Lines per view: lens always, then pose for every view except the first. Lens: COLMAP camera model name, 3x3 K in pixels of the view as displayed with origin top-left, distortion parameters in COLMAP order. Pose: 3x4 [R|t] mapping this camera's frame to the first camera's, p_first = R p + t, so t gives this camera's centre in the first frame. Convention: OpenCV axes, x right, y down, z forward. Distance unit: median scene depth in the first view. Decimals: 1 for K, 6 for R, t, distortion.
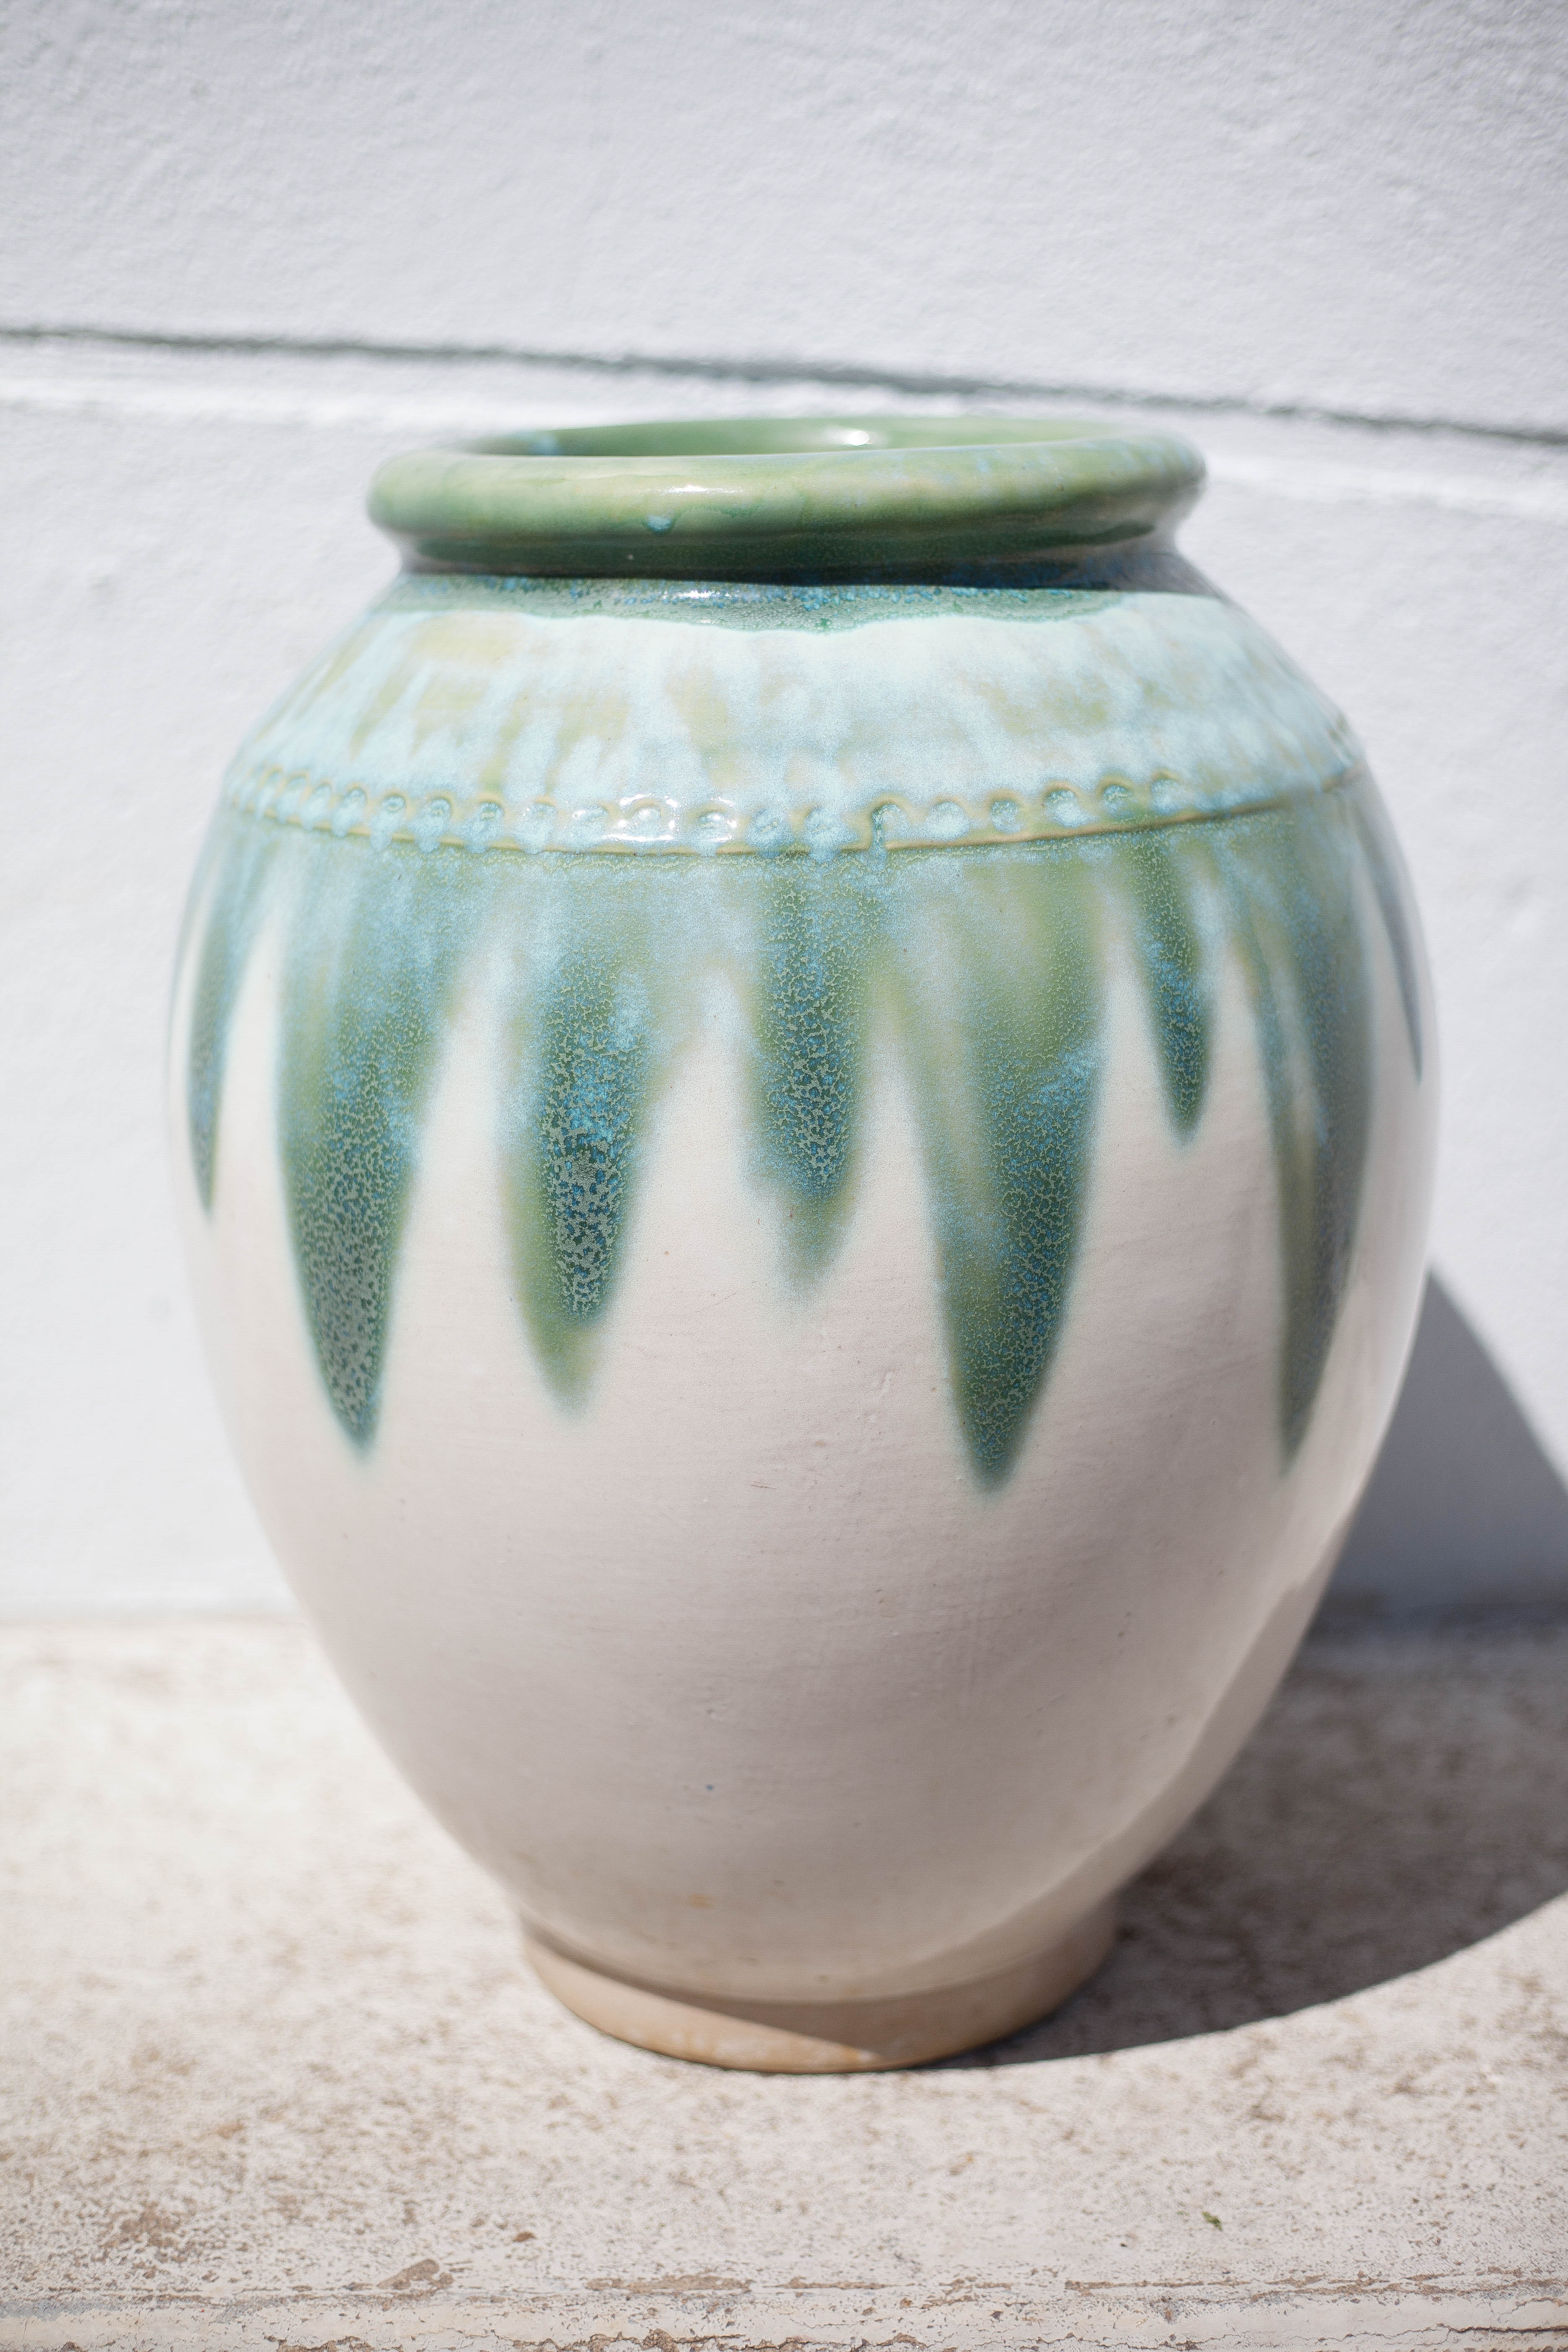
lens RADIAL K [[3547.2, 0, 804.5], [0, 3547.2, 1162.2], [0, 0, 1]] dist [-0.126859, -0.054833]
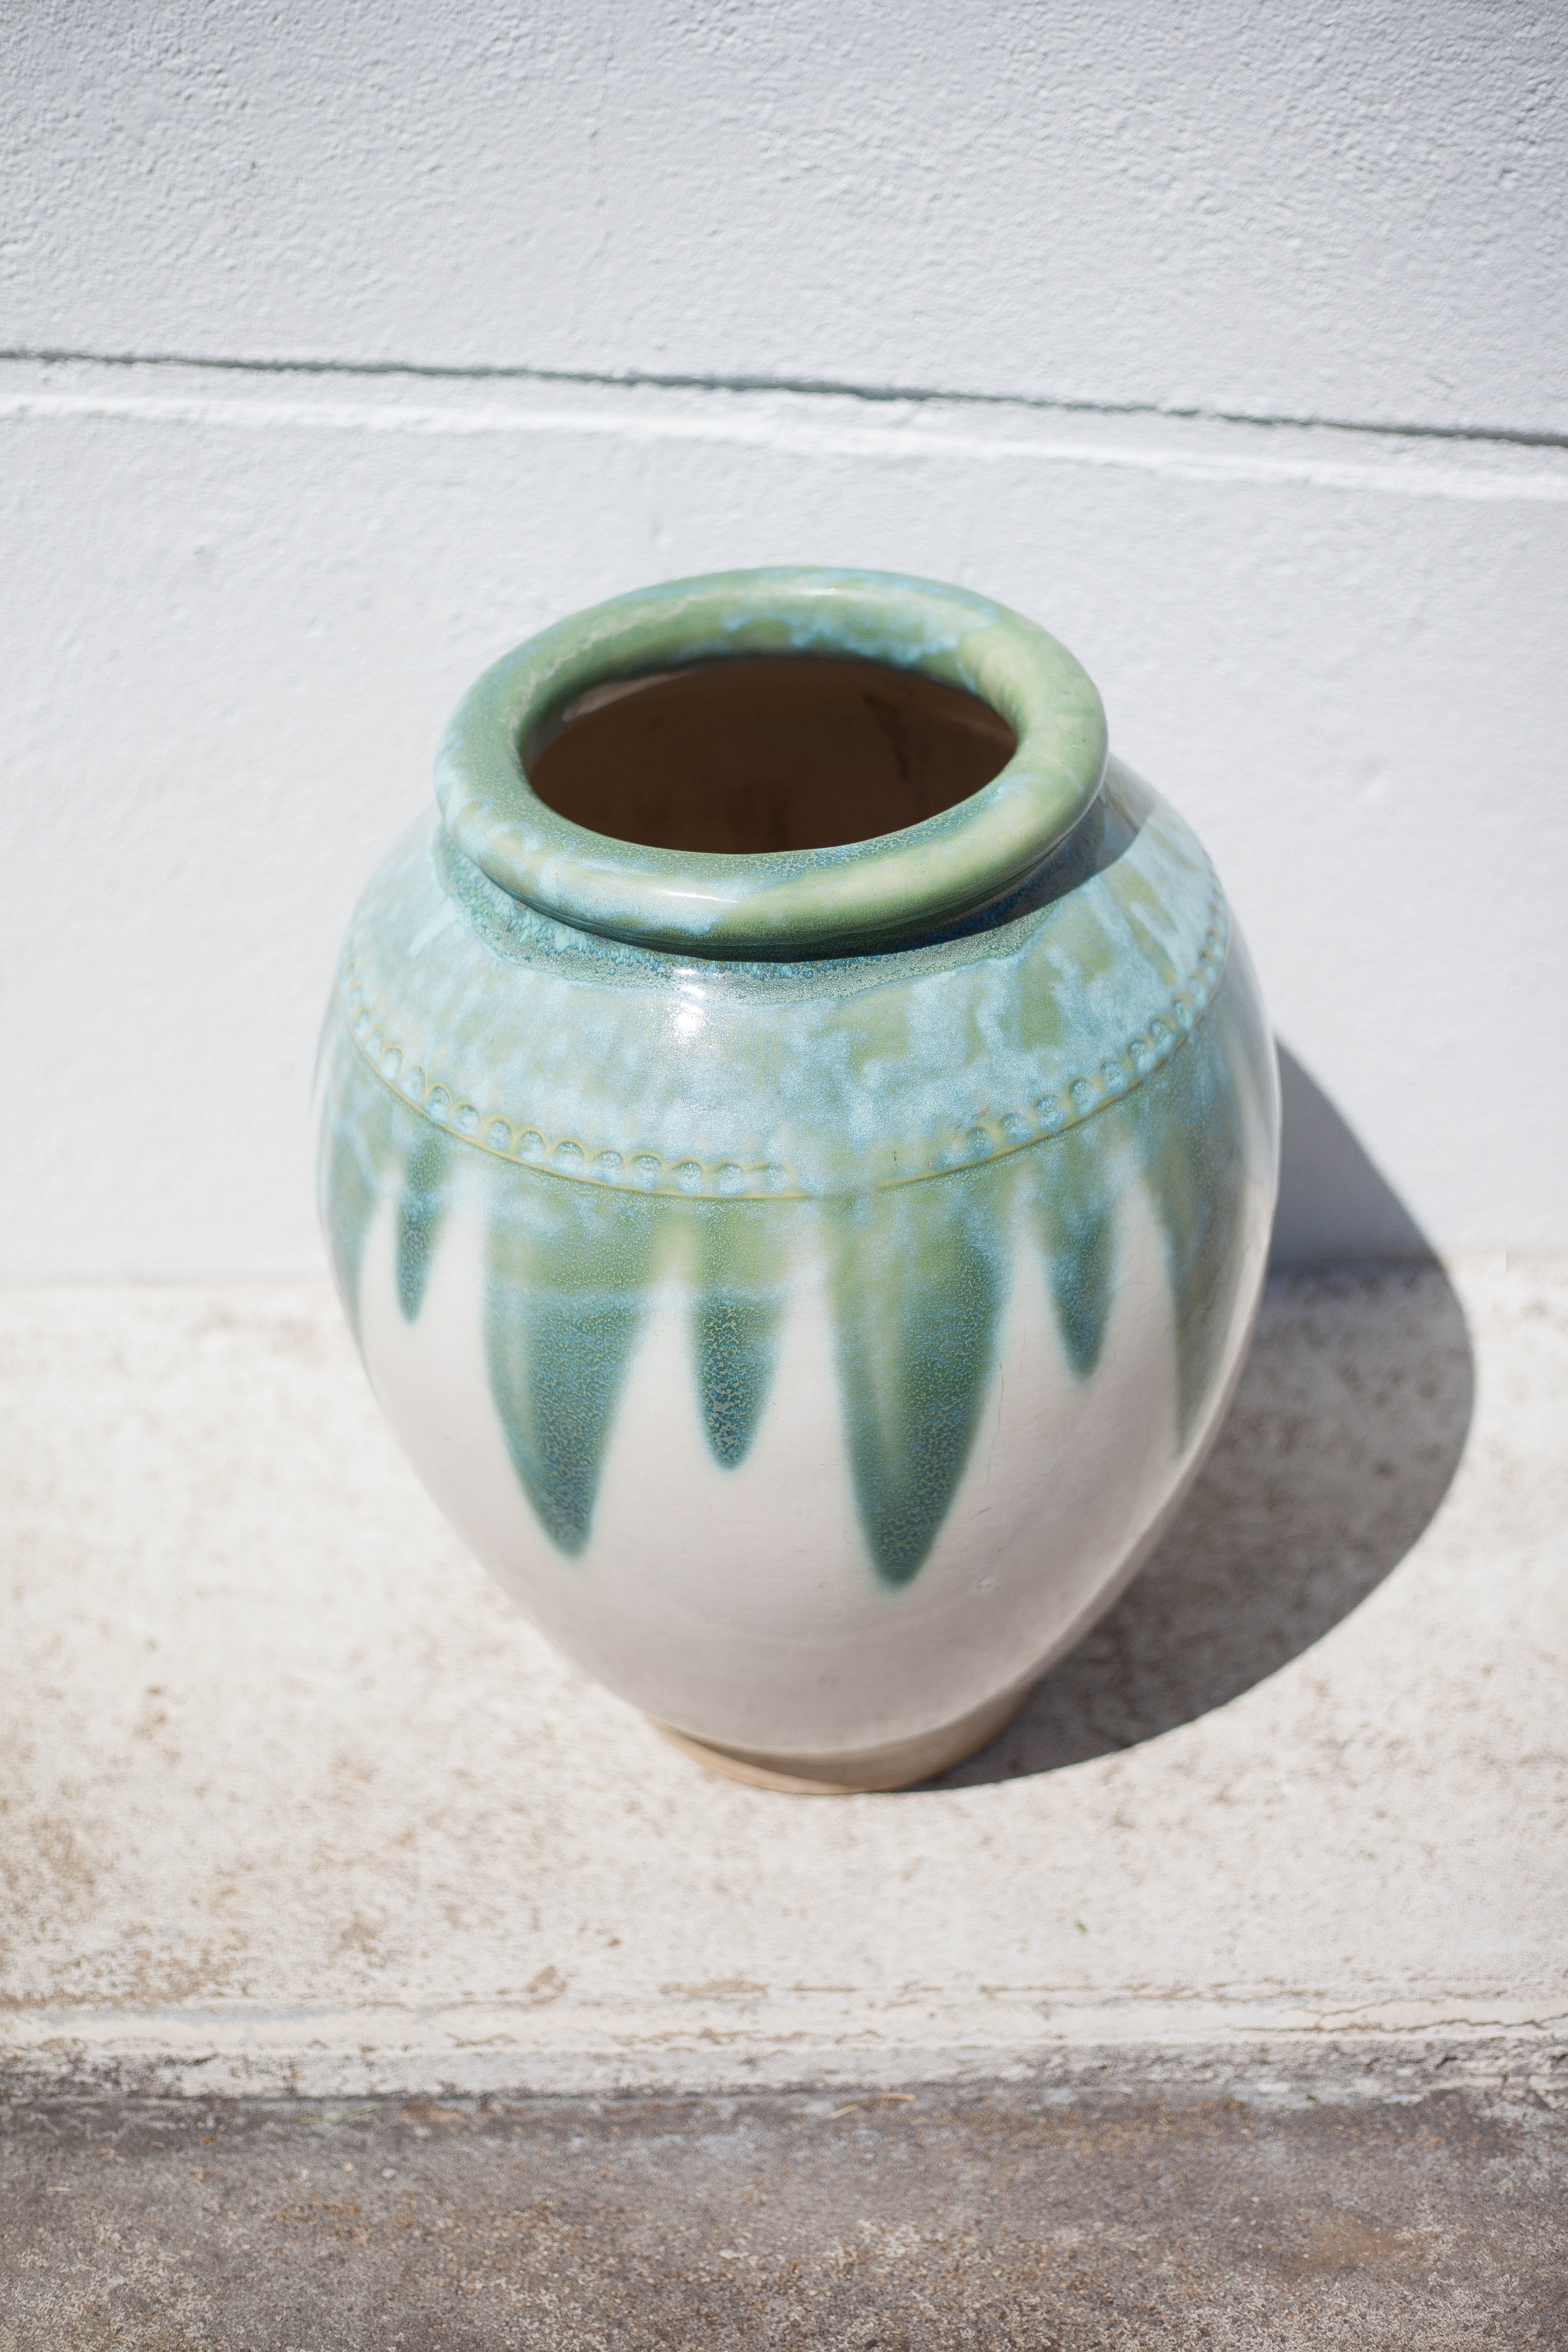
lens RADIAL K [[3477.3, 0, 801.8], [0, 3477.3, 1167.8], [0, 0, 1]] dist [-0.100200, -0.121359]
pose [[0.999830, -0.015575, -0.009833, 0.018213], [0.018120, 0.927487, 0.373415, -0.530914], [0.003304, -0.373530, 0.927612, -0.228323]]
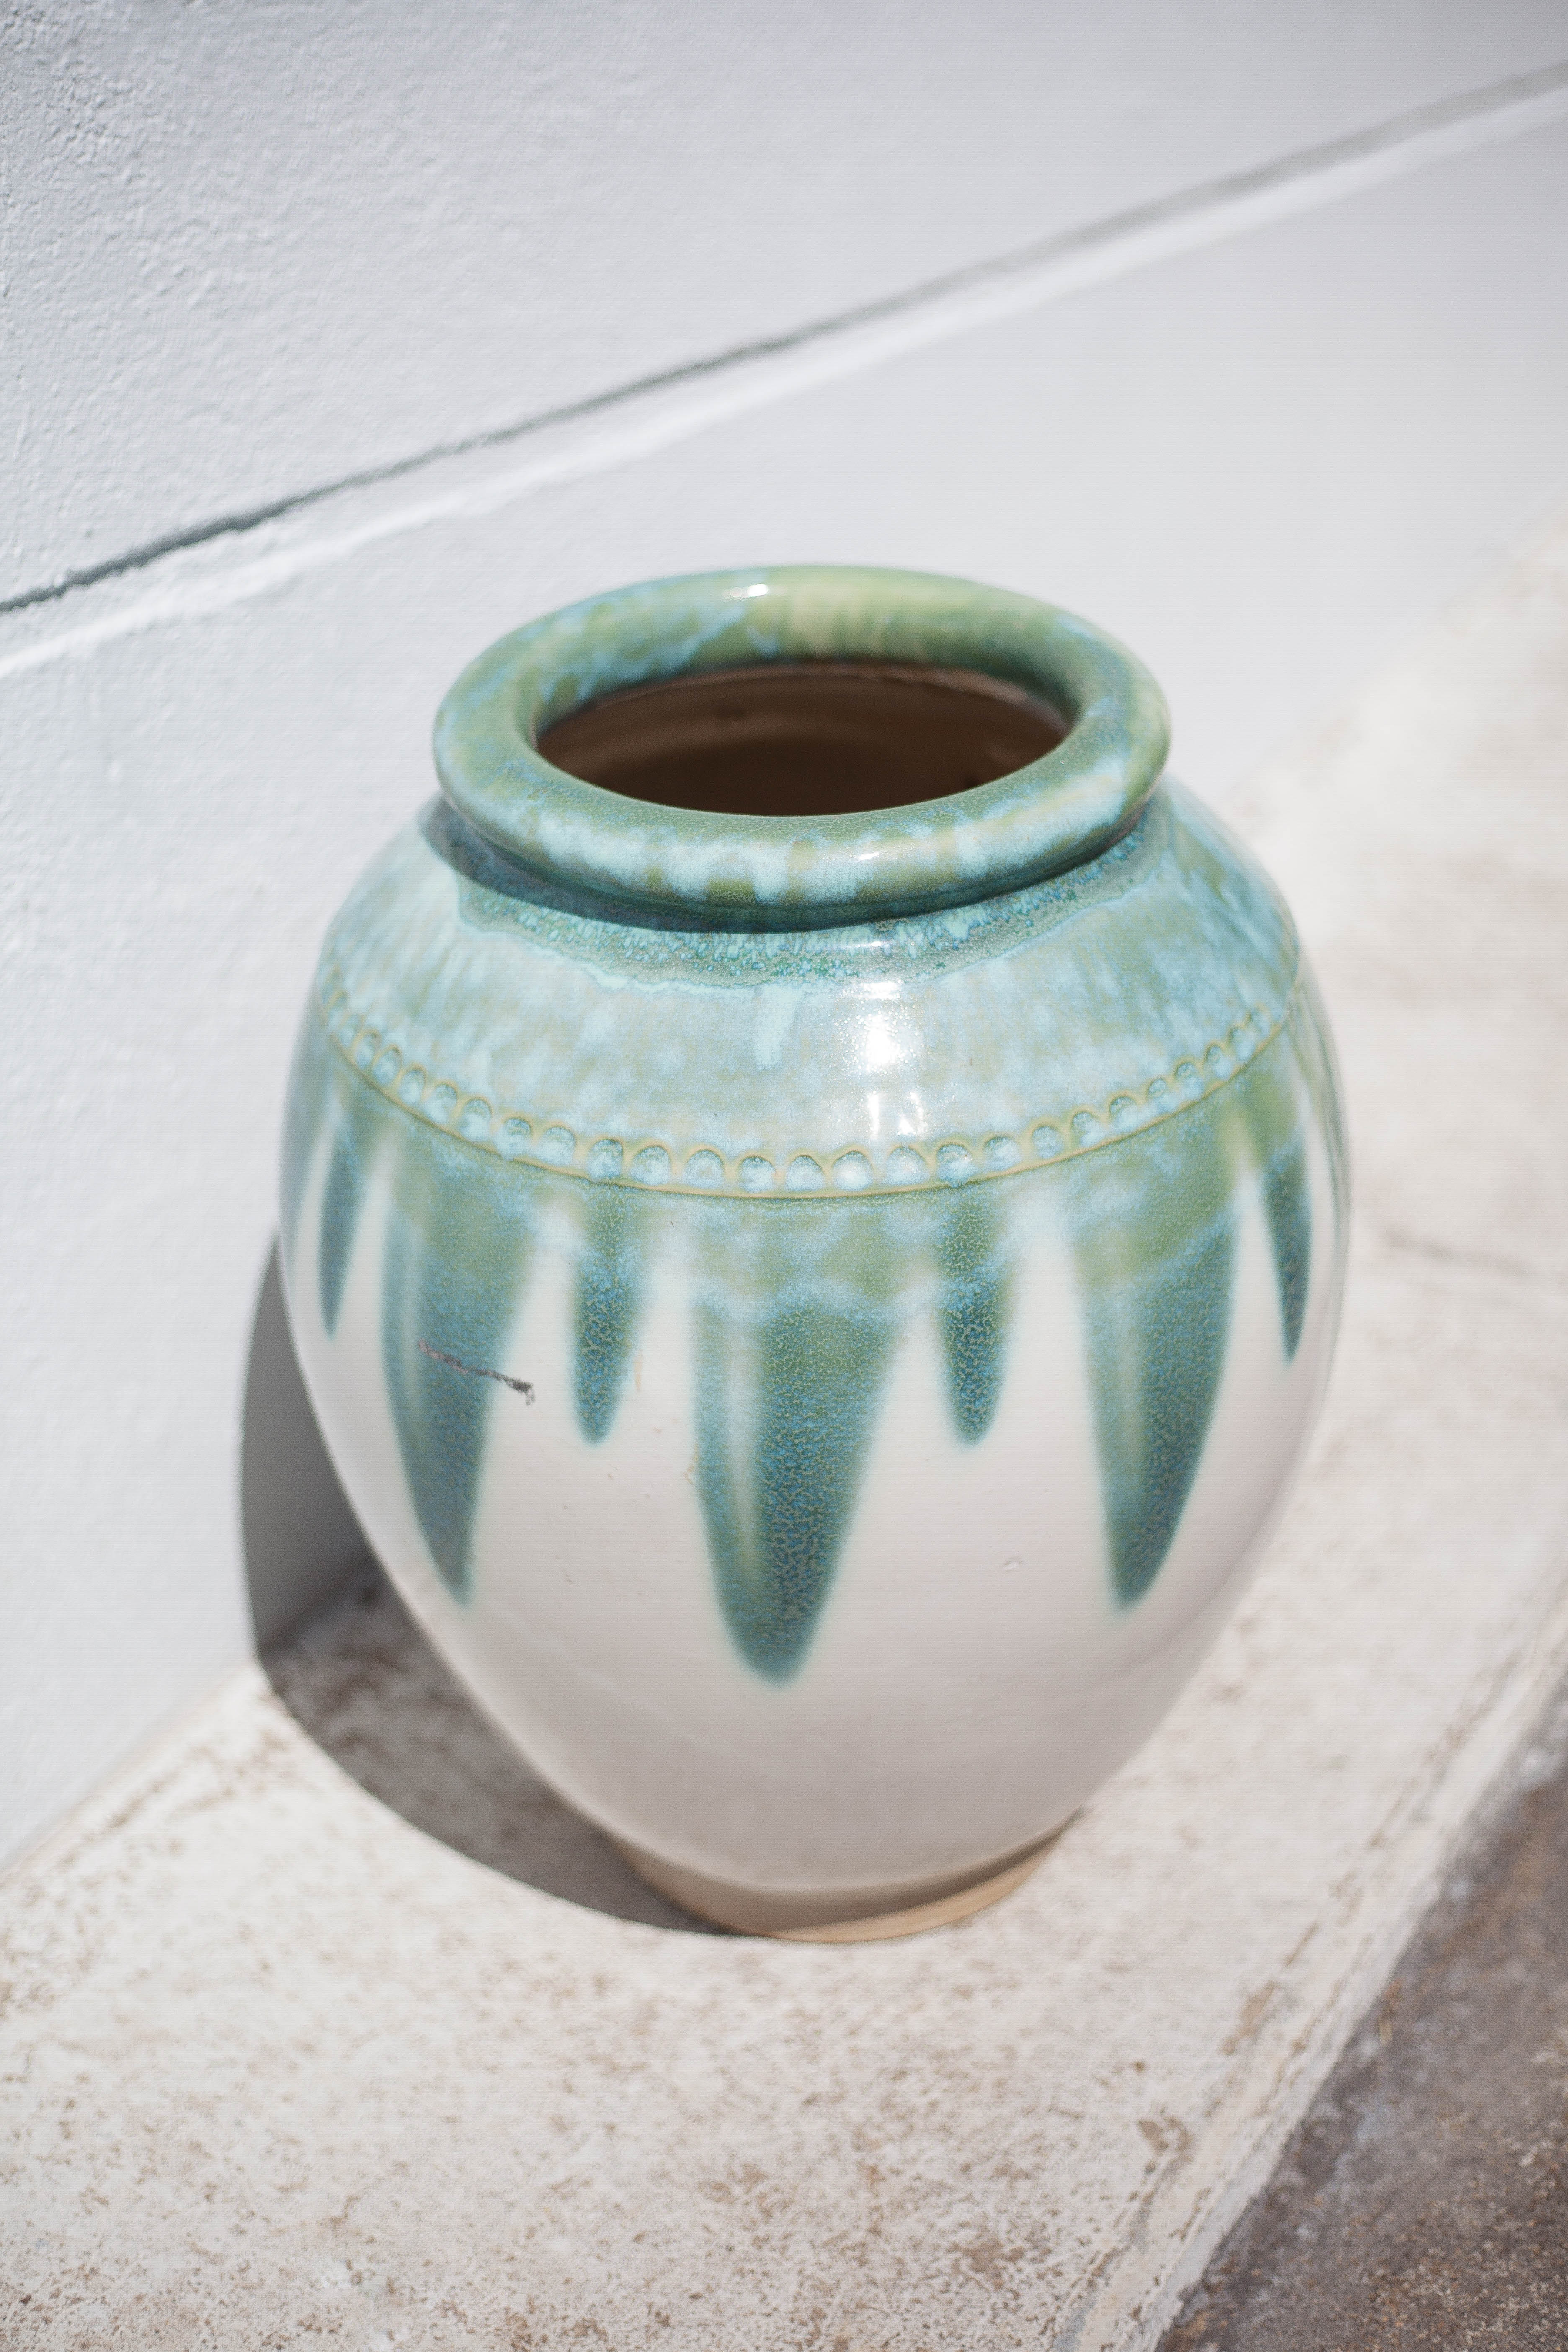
lens RADIAL K [[3509.1, 0, 784.0], [0, 3509.1, 1176.0], [0, 0, 1]] dist [-0.115615, -0.067516]
pose [[0.498232, -0.435950, 0.749475, -0.959009], [0.245514, 0.899960, 0.360271, -0.485495], [-0.831557, 0.004508, 0.555421, 0.379435]]
